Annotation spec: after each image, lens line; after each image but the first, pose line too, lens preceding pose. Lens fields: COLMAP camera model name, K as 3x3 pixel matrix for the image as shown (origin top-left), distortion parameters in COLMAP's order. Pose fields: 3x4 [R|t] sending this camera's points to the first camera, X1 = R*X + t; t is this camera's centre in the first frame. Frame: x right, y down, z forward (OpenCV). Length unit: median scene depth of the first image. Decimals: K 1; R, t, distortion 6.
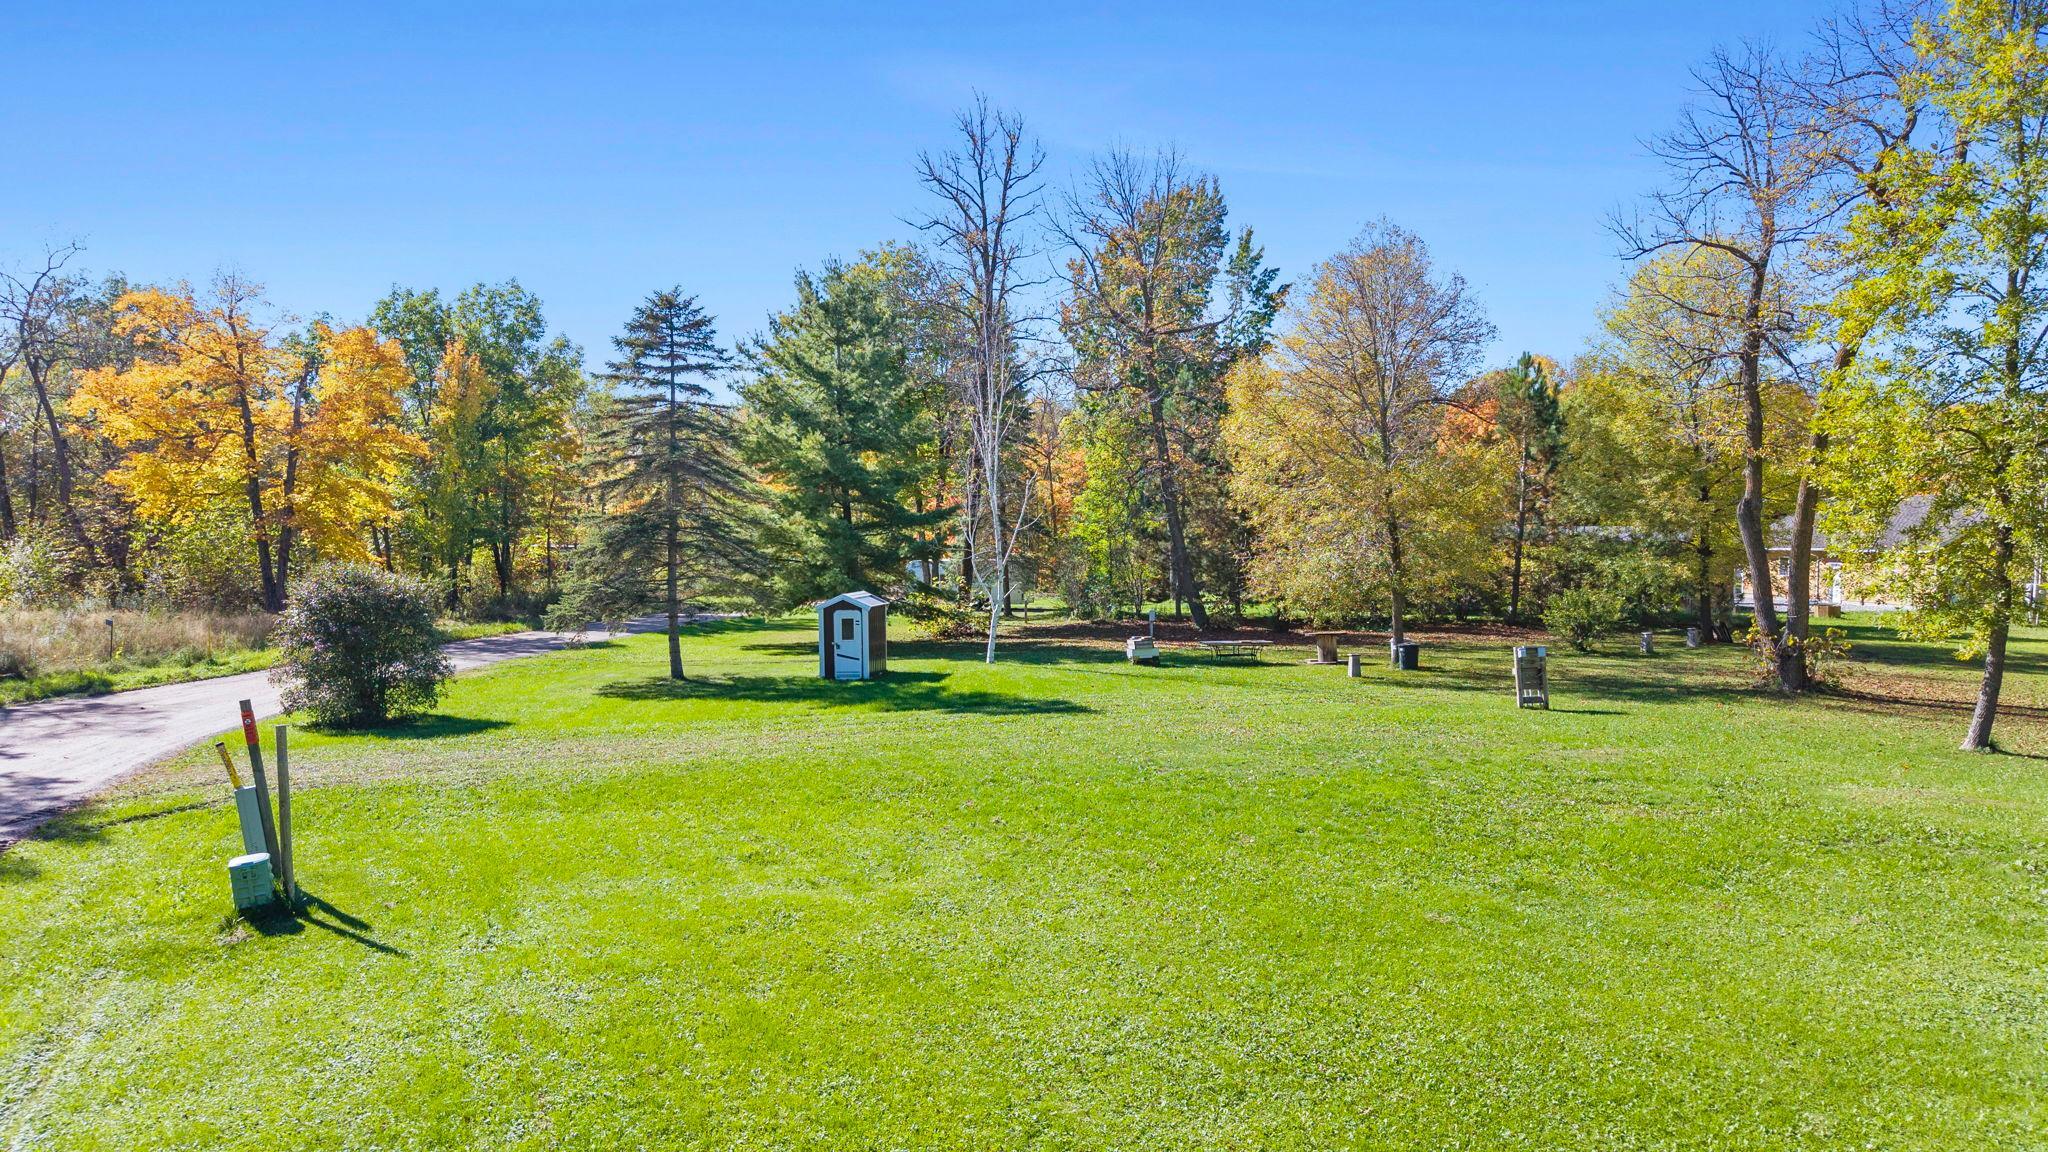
lens RADIAL K [[1363.2, 0, 1027.6], [0, 1363.2, 575.3], [0, 0, 1]] dist [0.031759, -0.032137]
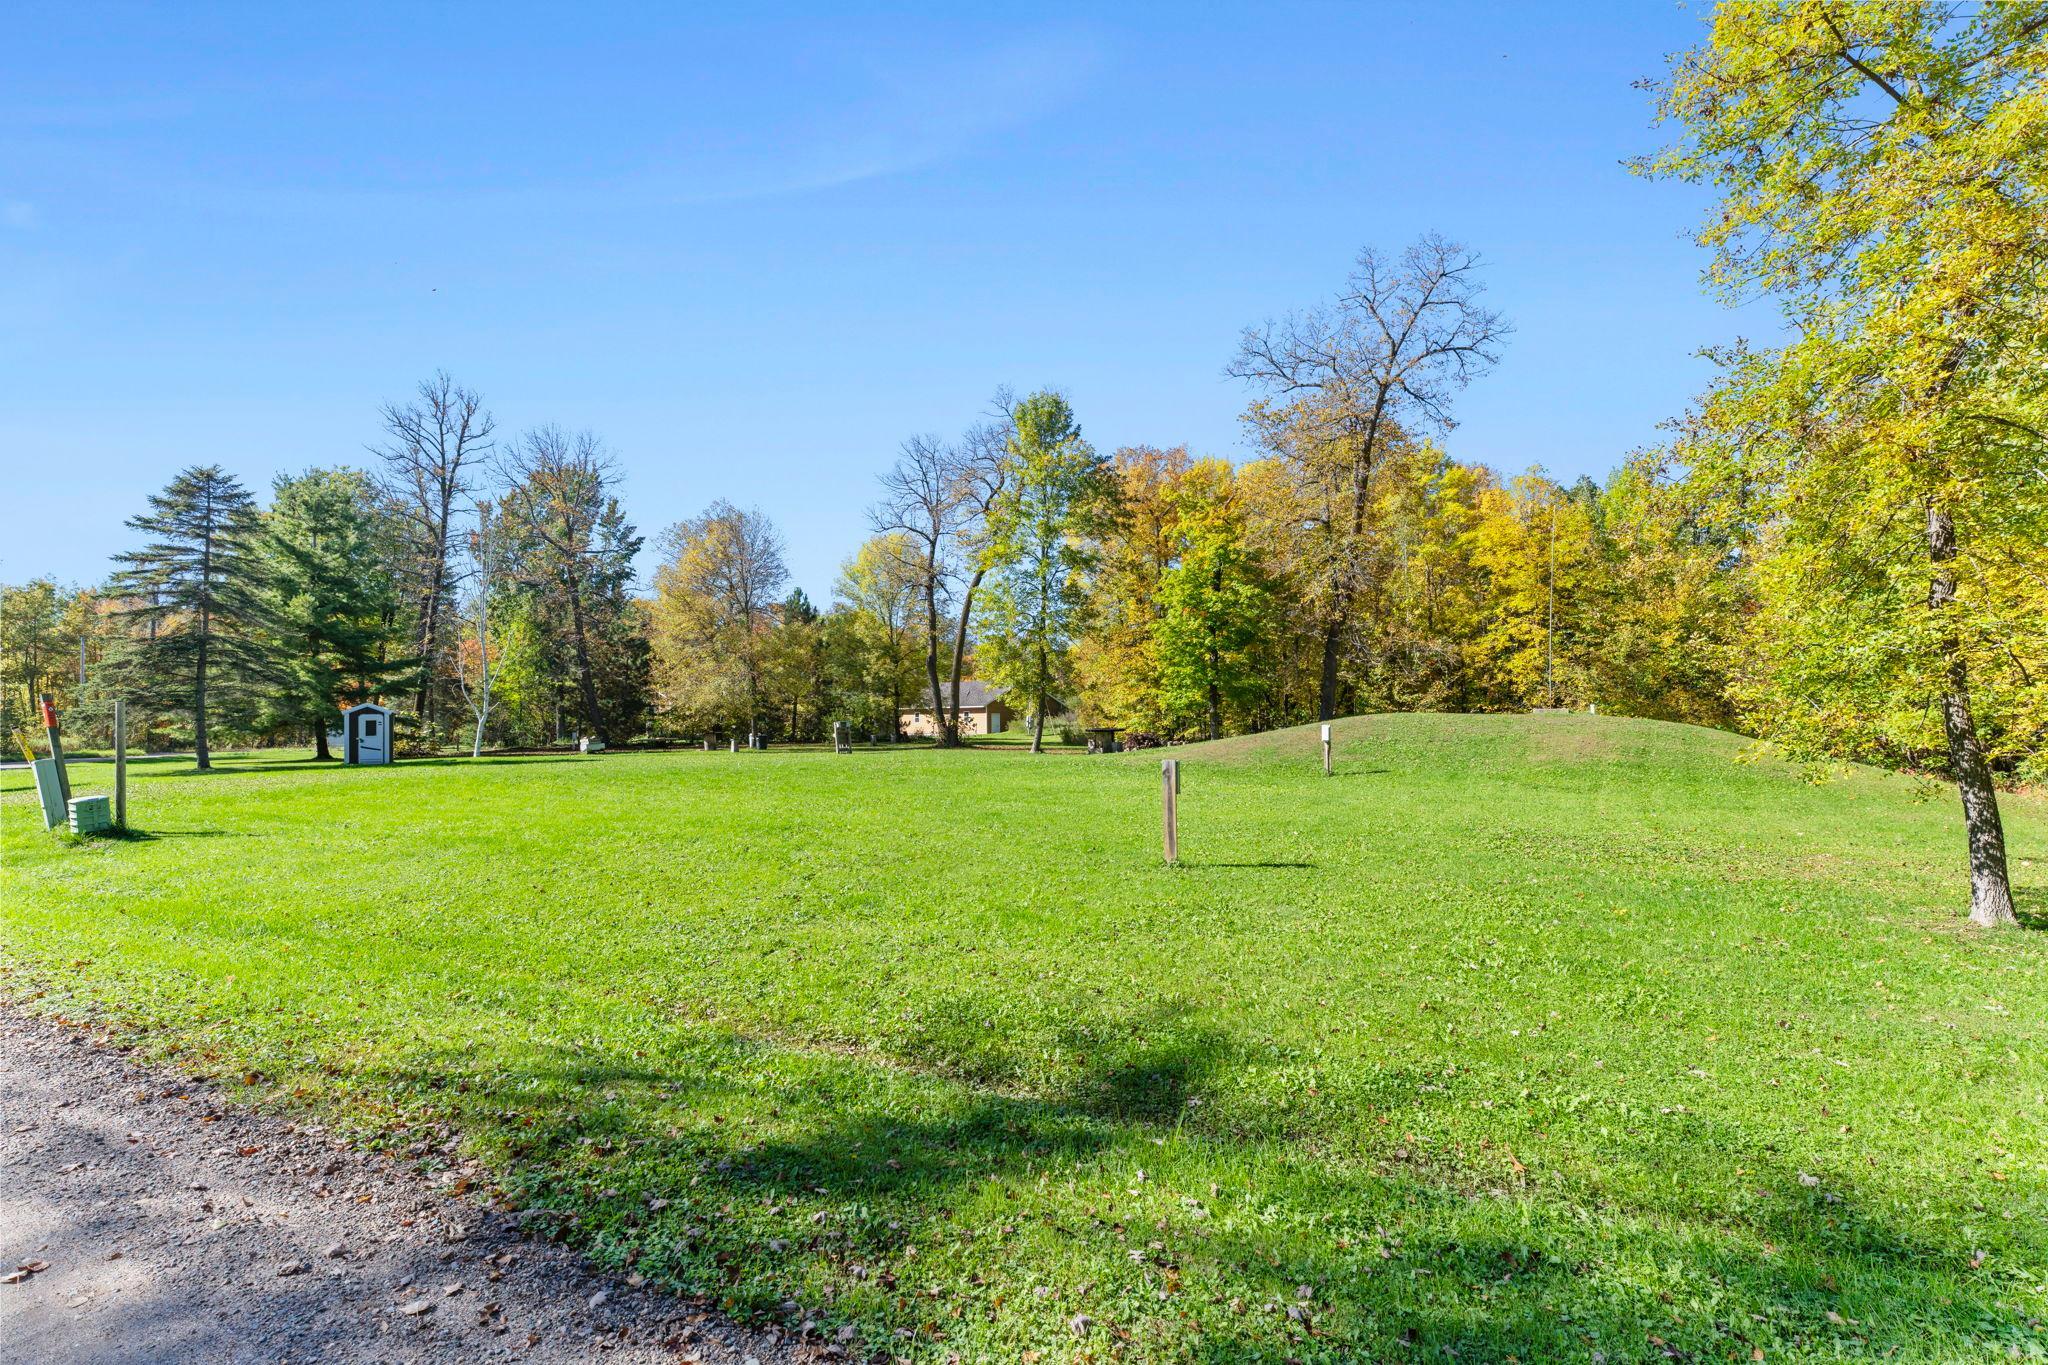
lens RADIAL K [[896.7, 0, 1017.1], [0, 896.7, 683.6], [0, 0, 1]] dist [-0.000994, -0.000929]
pose [[0.796089, 0.024020, 0.604703, -0.141514], [0.025852, 0.996950, -0.073635, 0.068966], [-0.604627, 0.074253, 0.793040, -0.106729]]
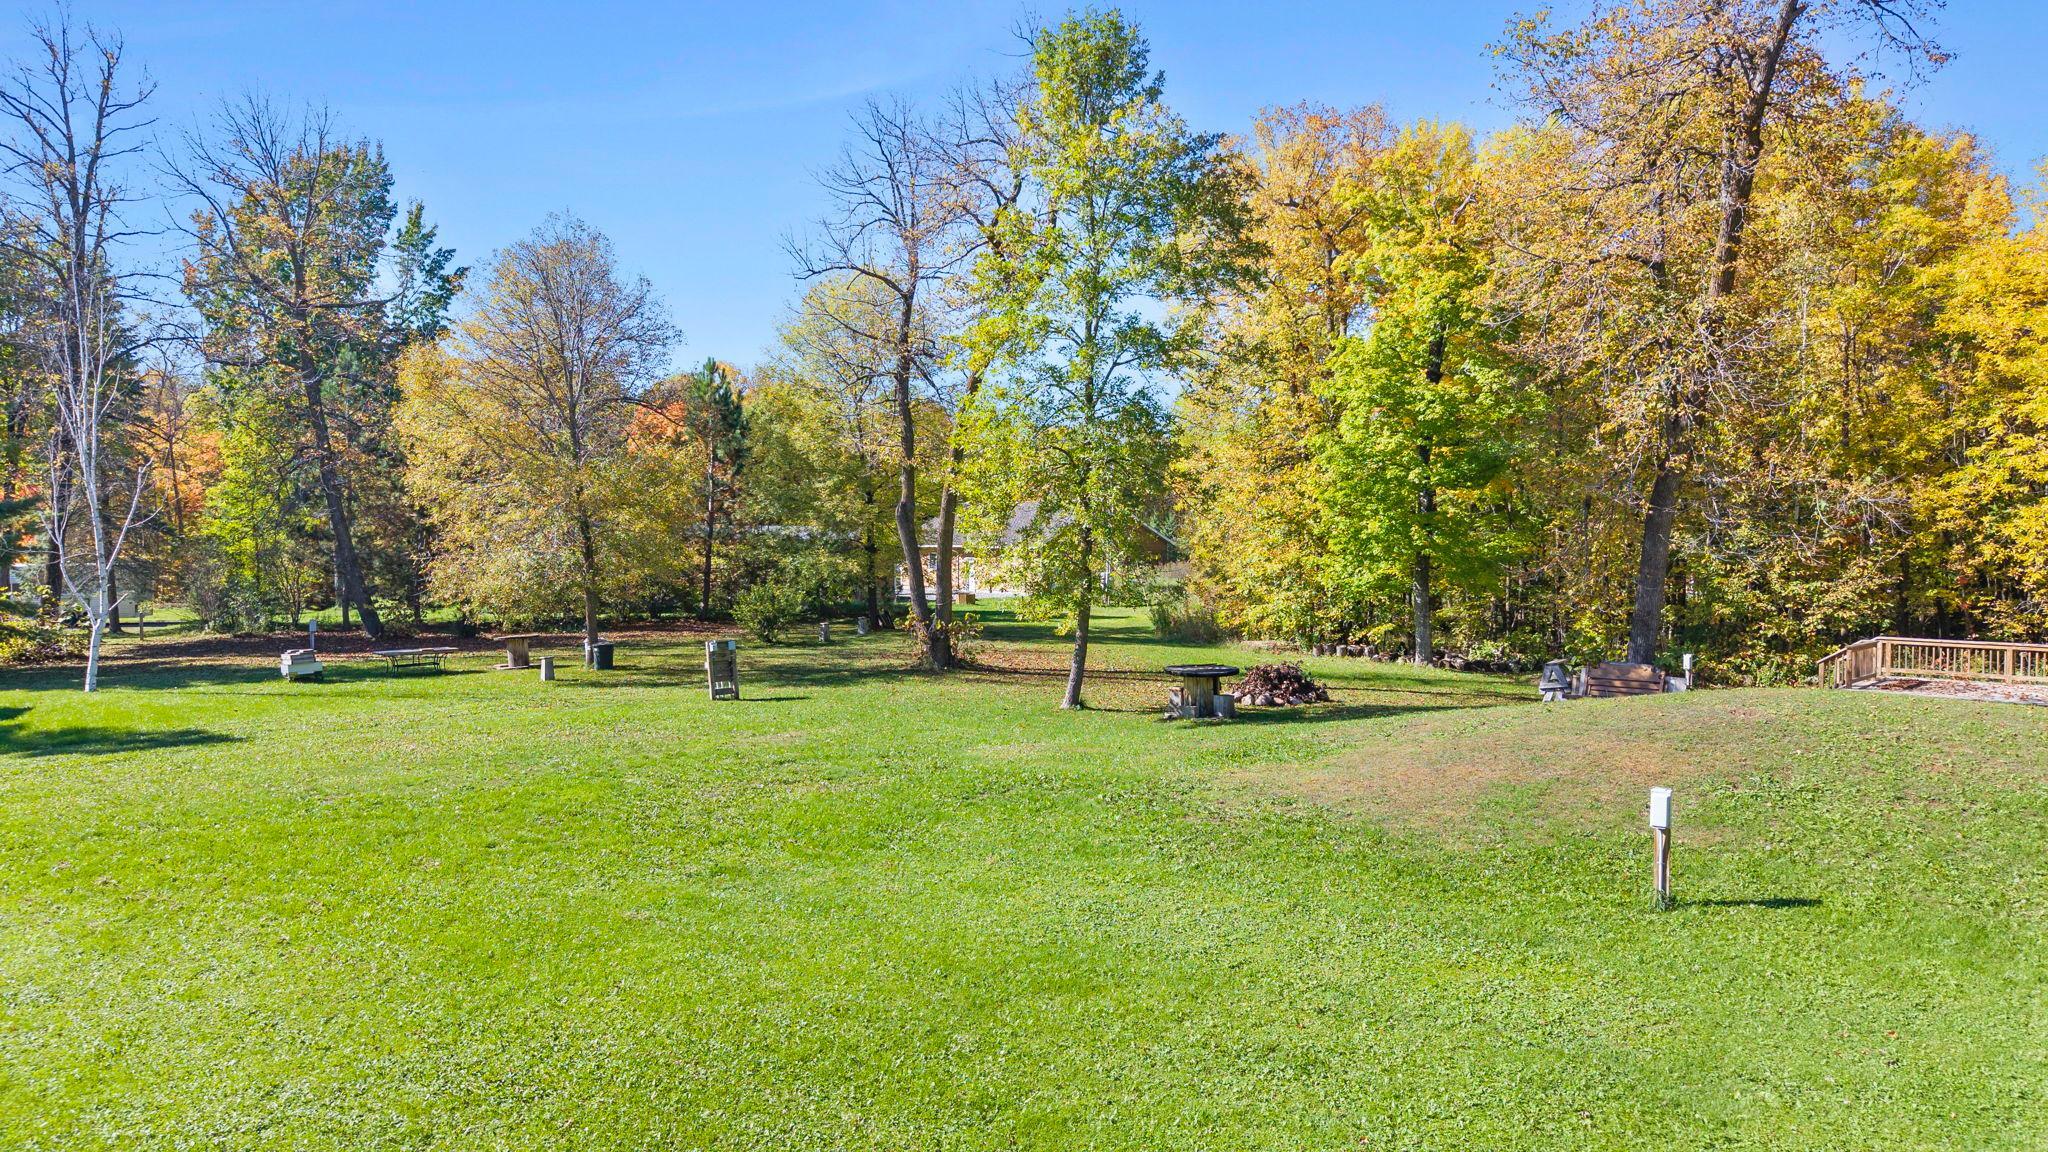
lens RADIAL K [[1363.2, 0, 1027.6], [0, 1363.2, 575.3], [0, 0, 1]] dist [0.031759, -0.032137]
pose [[0.839502, -0.017790, 0.543066, -0.001929], [0.017294, 0.999832, 0.006020, -0.000032], [-0.543082, 0.004338, 0.839668, -0.002901]]
